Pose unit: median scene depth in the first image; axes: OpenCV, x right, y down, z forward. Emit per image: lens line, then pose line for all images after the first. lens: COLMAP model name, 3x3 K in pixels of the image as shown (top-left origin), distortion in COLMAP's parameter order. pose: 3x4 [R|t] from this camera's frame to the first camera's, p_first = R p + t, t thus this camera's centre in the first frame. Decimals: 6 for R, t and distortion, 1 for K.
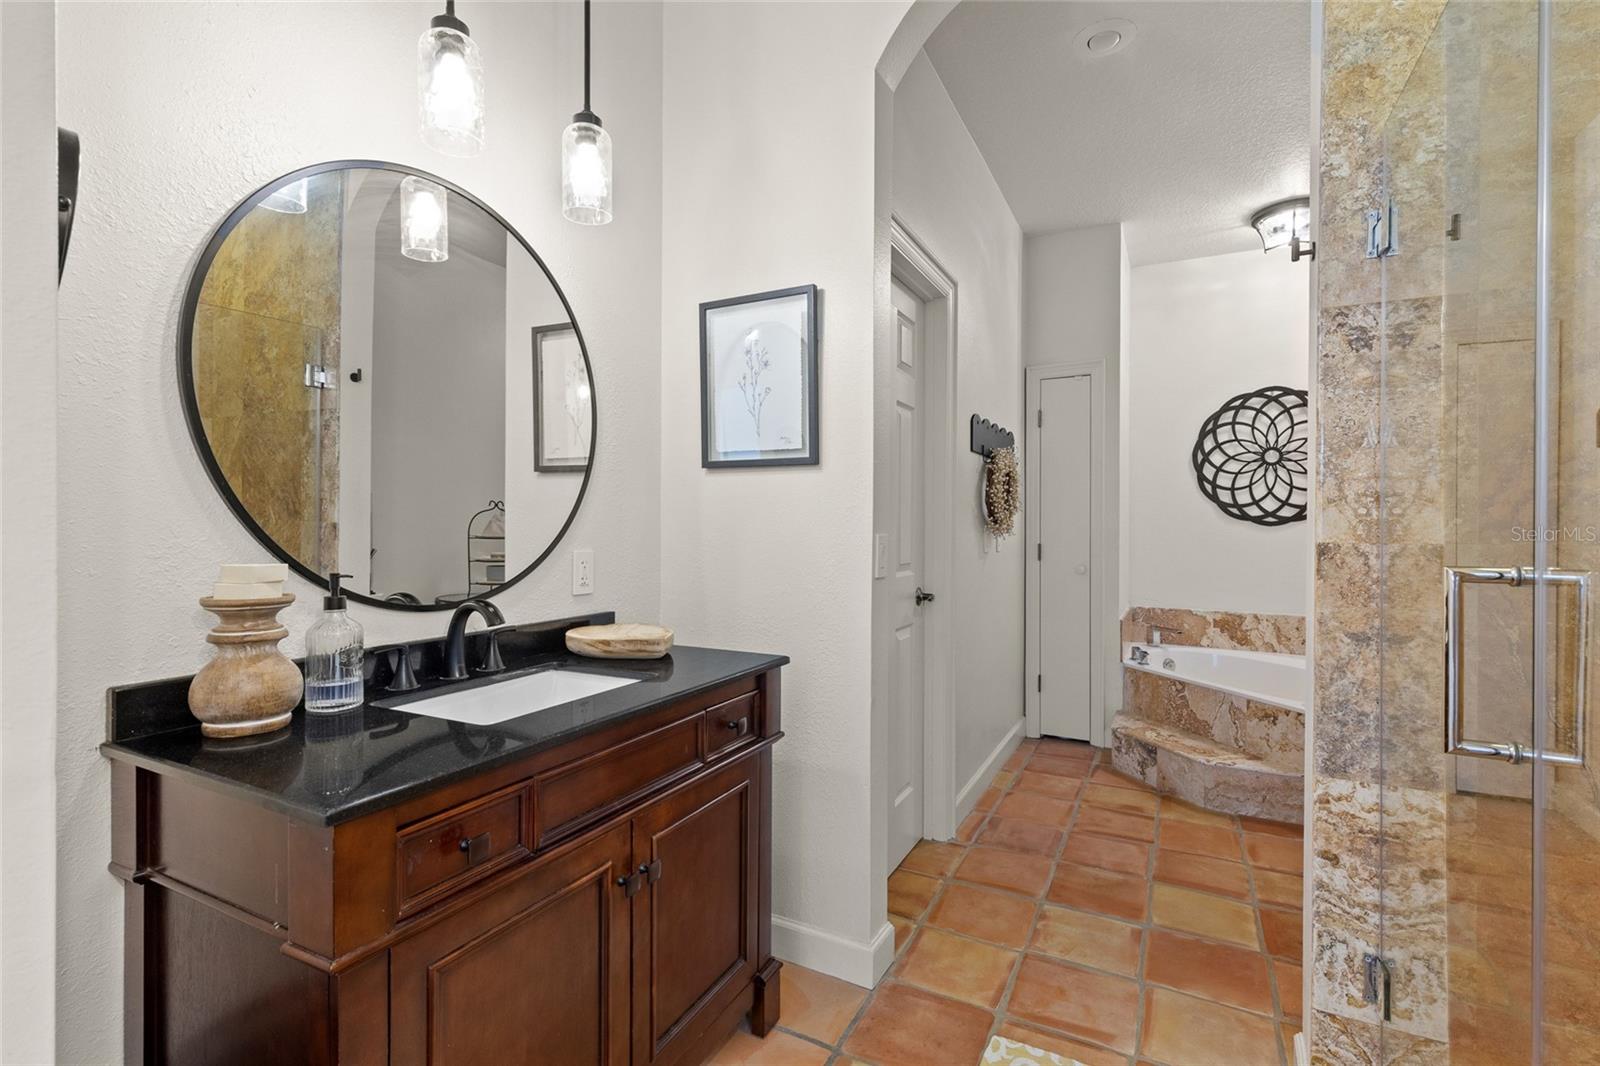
lens RADIAL K [[728.9, 0, 808.5], [0, 728.9, 522.3], [0, 0, 1]] dist [0.008658, -0.002239]
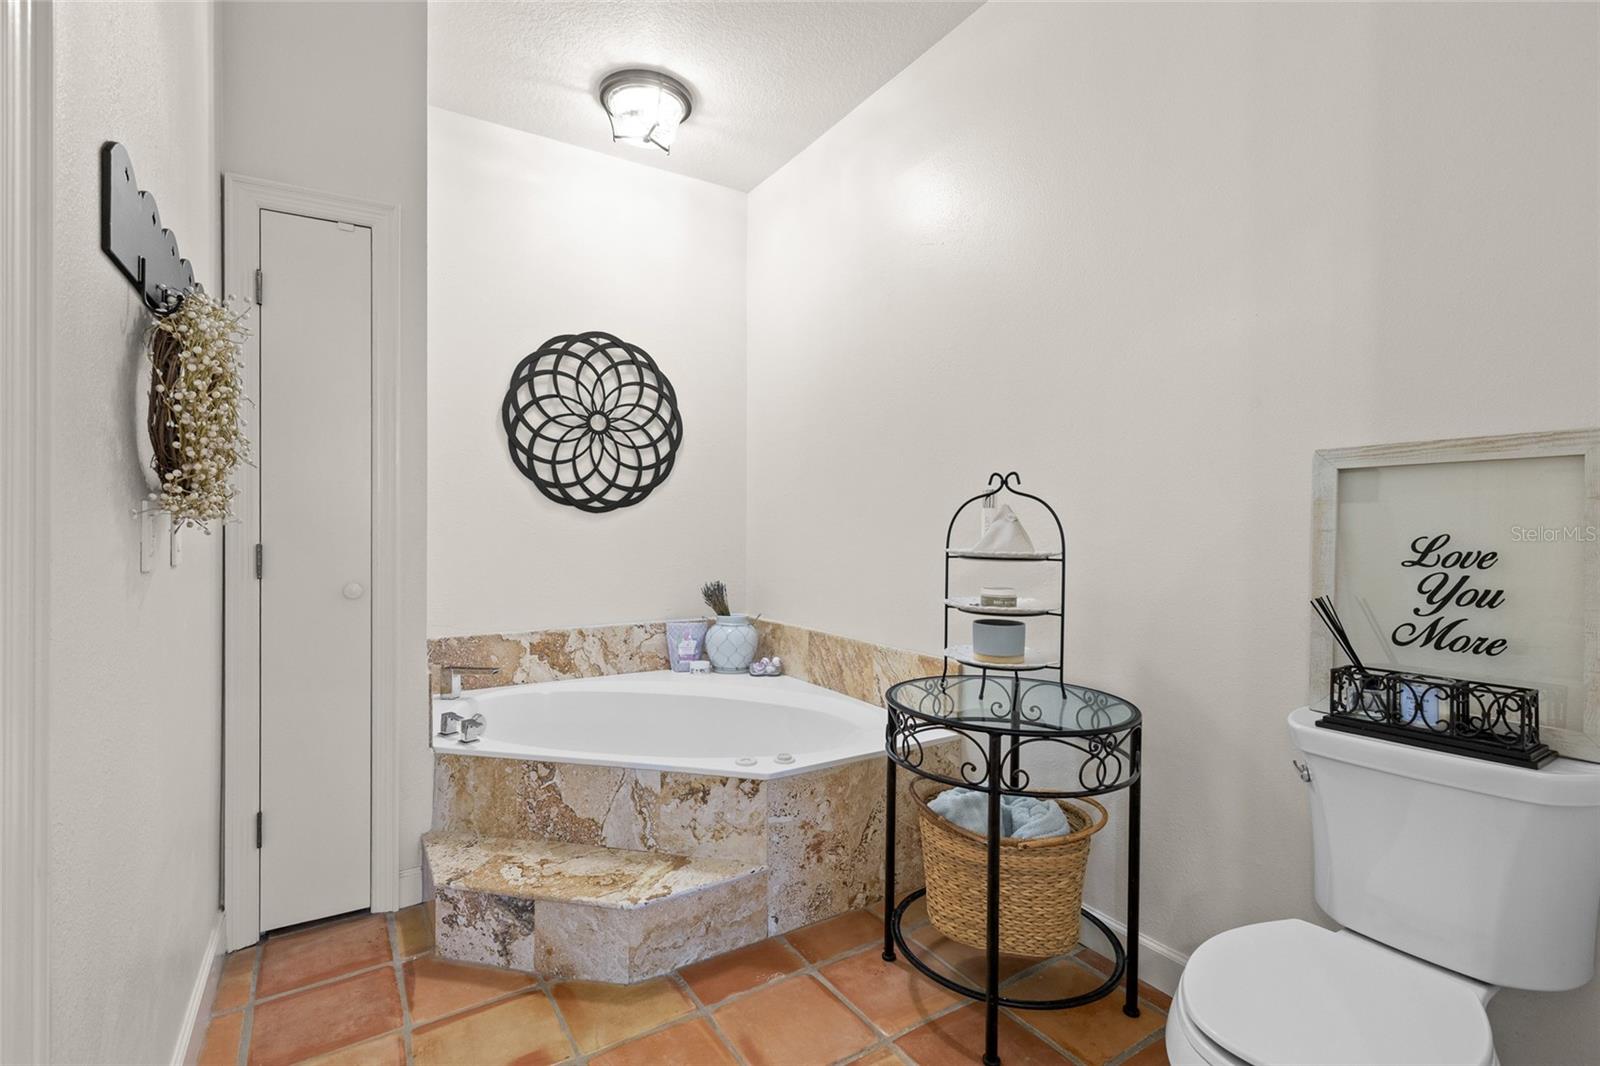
lens RADIAL K [[728.9, 0, 794.0], [0, 728.9, 522.6], [0, 0, 1]] dist [0.008658, -0.002239]
pose [[0.510356, -0.002225, 0.859960, 0.090272], [-0.000961, 0.999995, 0.003158, 0.015188], [-0.859962, -0.002438, 0.510352, 0.509664]]
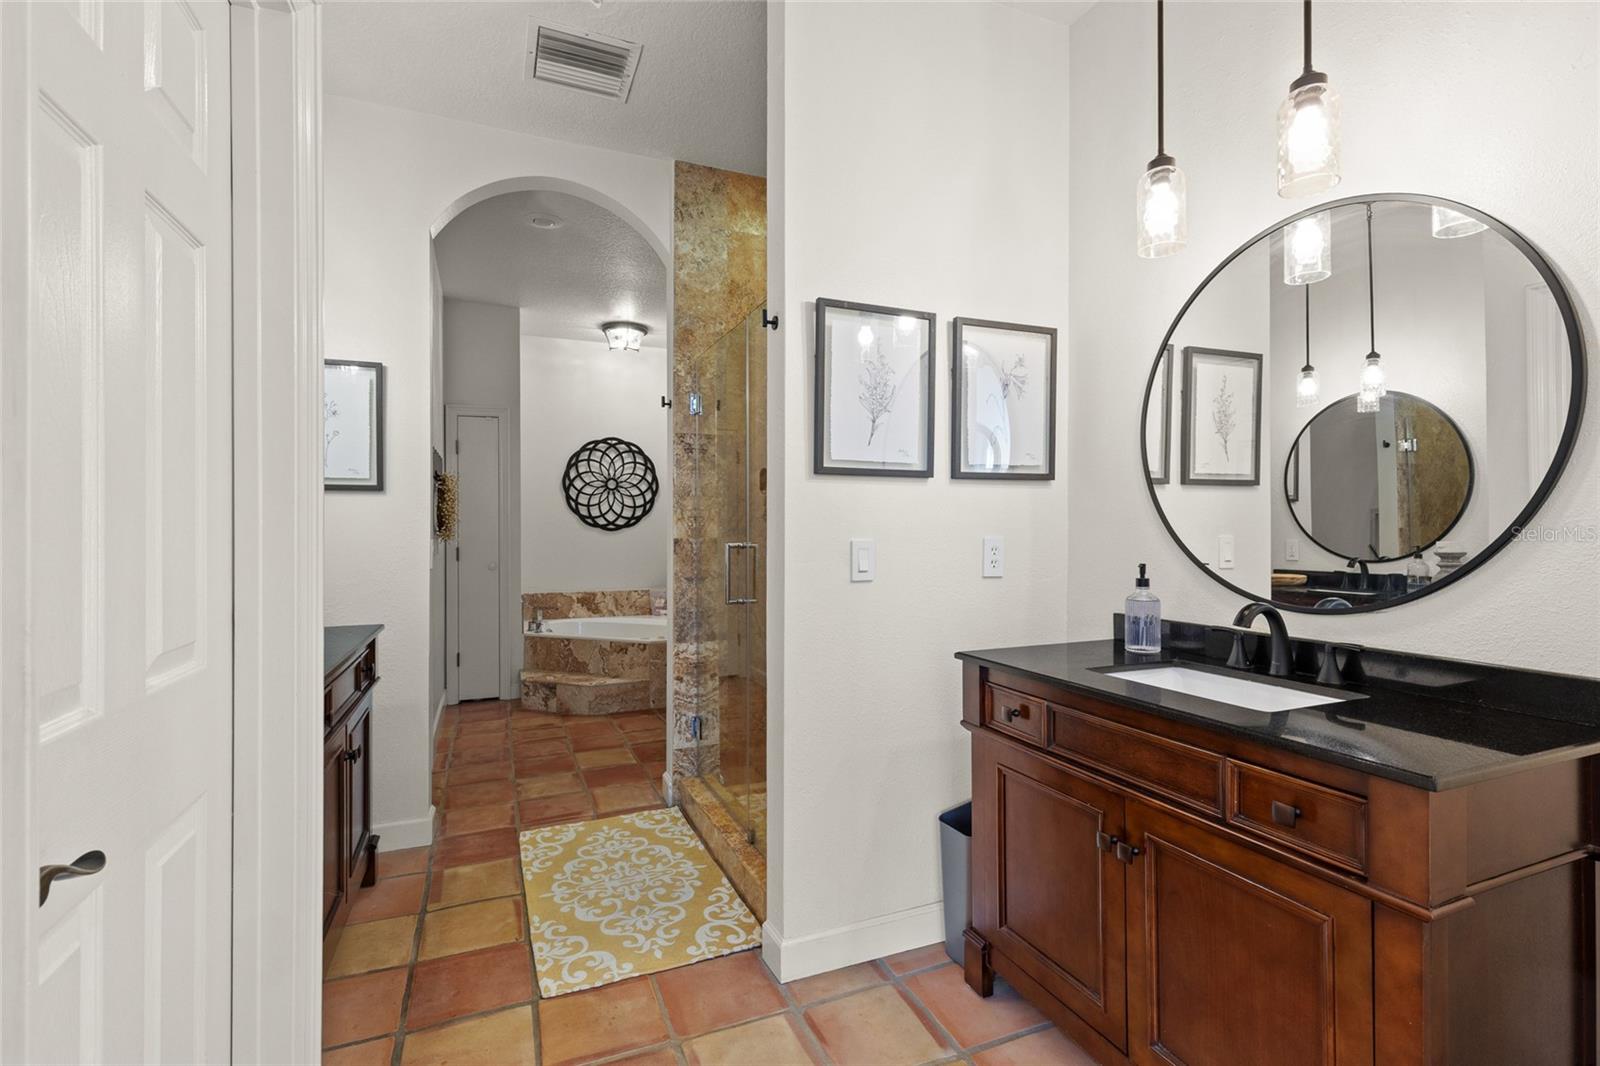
lens RADIAL K [[728.9, 0, 799.8], [0, 728.9, 522.3], [0, 0, 1]] dist [0.008658, -0.002239]
pose [[0.641460, -0.000951, 0.767156, -0.305998], [0.008279, 0.999950, -0.005683, -0.001852], [-0.767112, 0.009997, 0.641435, -0.287260]]
